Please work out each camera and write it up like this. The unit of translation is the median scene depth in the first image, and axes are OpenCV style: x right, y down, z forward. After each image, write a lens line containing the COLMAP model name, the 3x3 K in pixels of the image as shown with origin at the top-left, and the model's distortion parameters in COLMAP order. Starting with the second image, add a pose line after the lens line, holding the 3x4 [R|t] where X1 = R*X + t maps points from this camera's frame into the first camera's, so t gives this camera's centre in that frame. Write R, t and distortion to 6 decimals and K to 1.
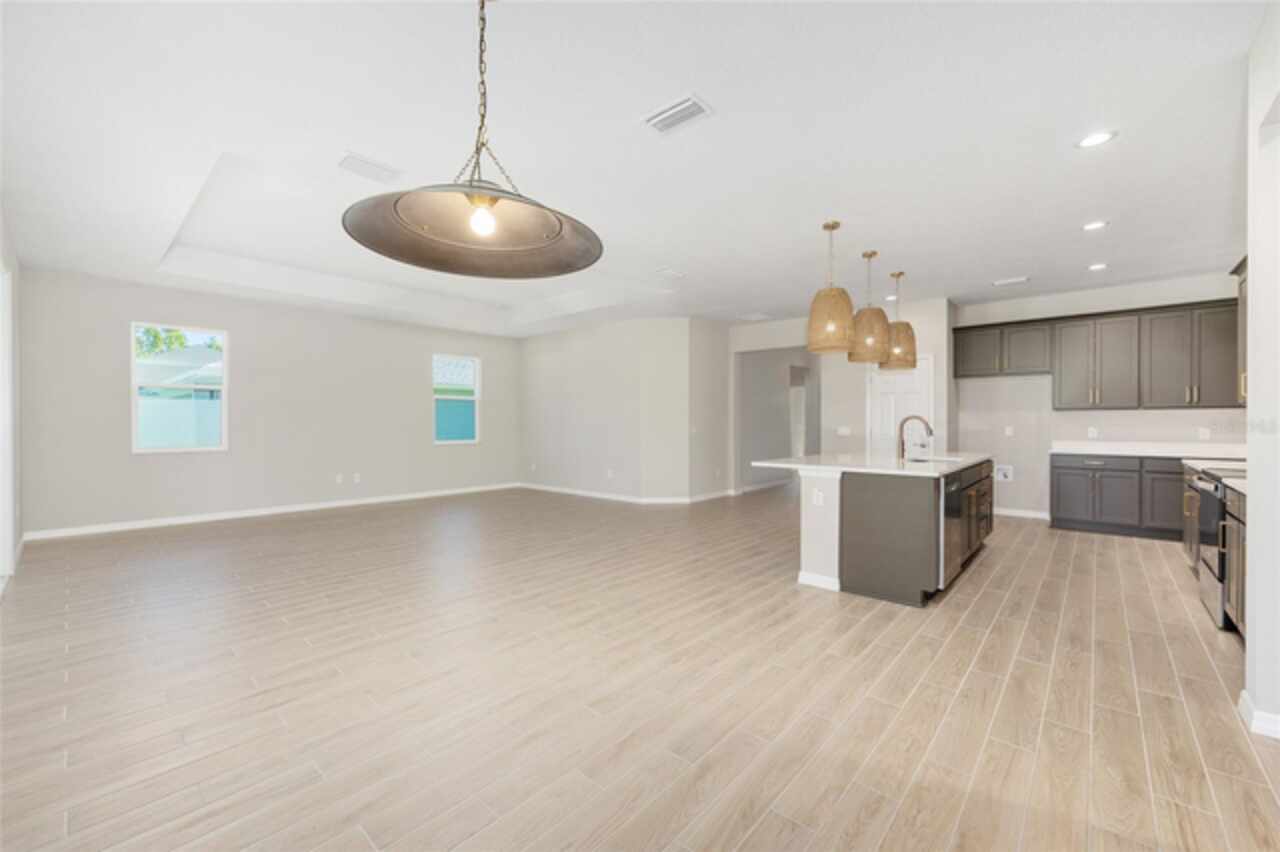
lens RADIAL K [[516.3, 0, 645.3], [0, 516.3, 429.8], [0, 0, 1]] dist [-0.003845, -0.000255]
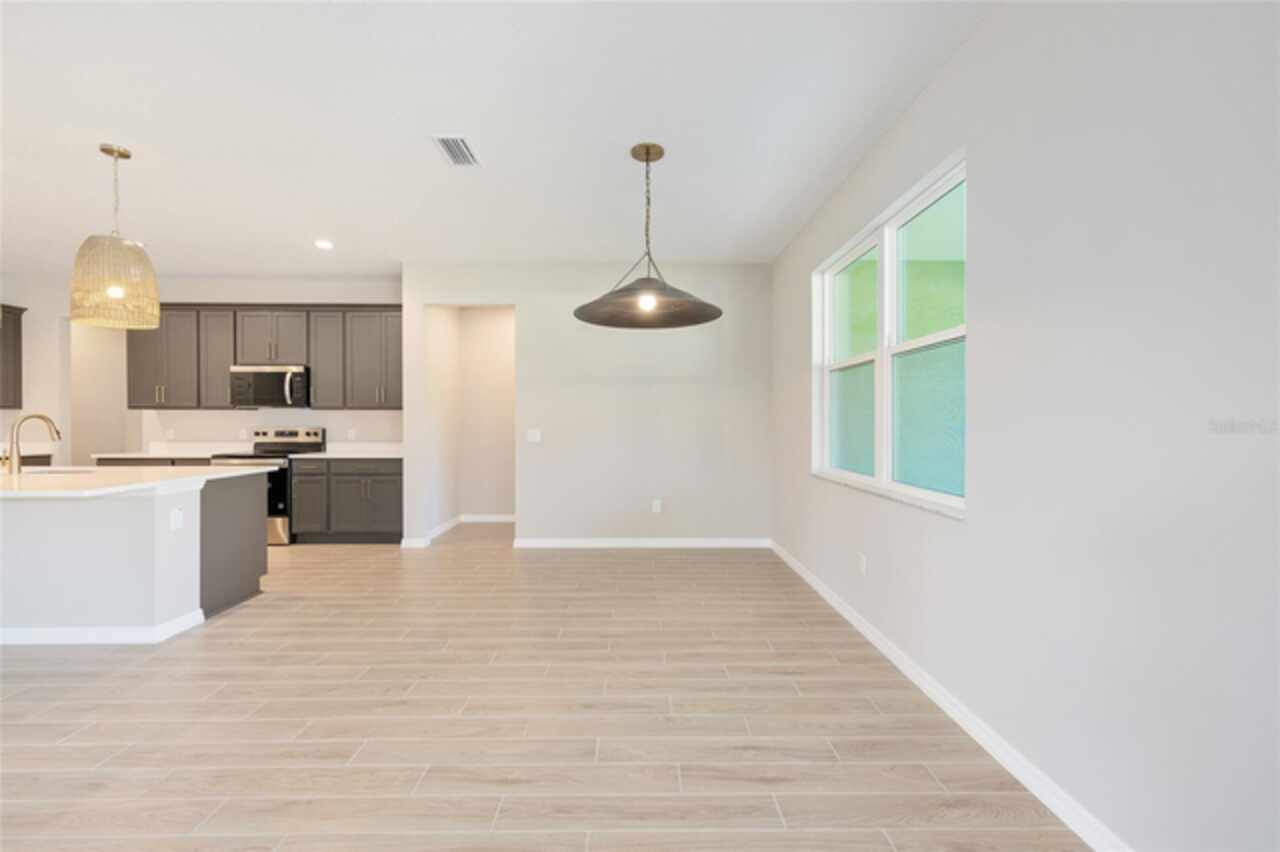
lens RADIAL K [[516.3, 0, 646.5], [0, 516.3, 424.3], [0, 0, 1]] dist [-0.003845, -0.000255]
pose [[-0.680491, -0.003501, 0.732748, -0.910717], [0.008747, 0.999879, 0.012900, -0.020535], [-0.732704, 0.015187, -0.680378, 1.270371]]
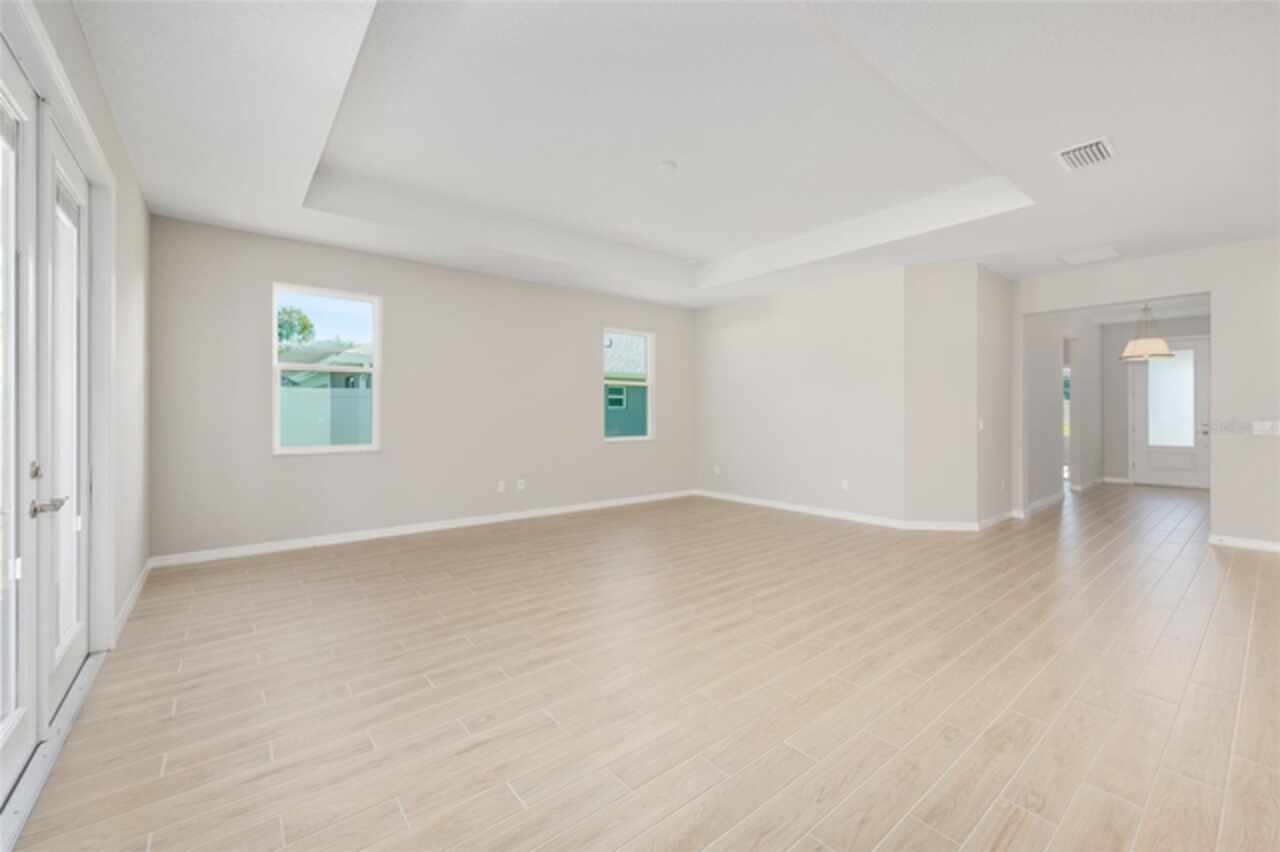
lens RADIAL K [[516.3, 0, 636.1], [0, 516.3, 415.1], [0, 0, 1]] dist [-0.003845, -0.000255]
pose [[0.987445, -0.000781, -0.157964, -0.233006], [-0.001334, 0.999911, -0.013278, -0.002401], [0.157960, 0.013322, 0.987356, 0.221586]]
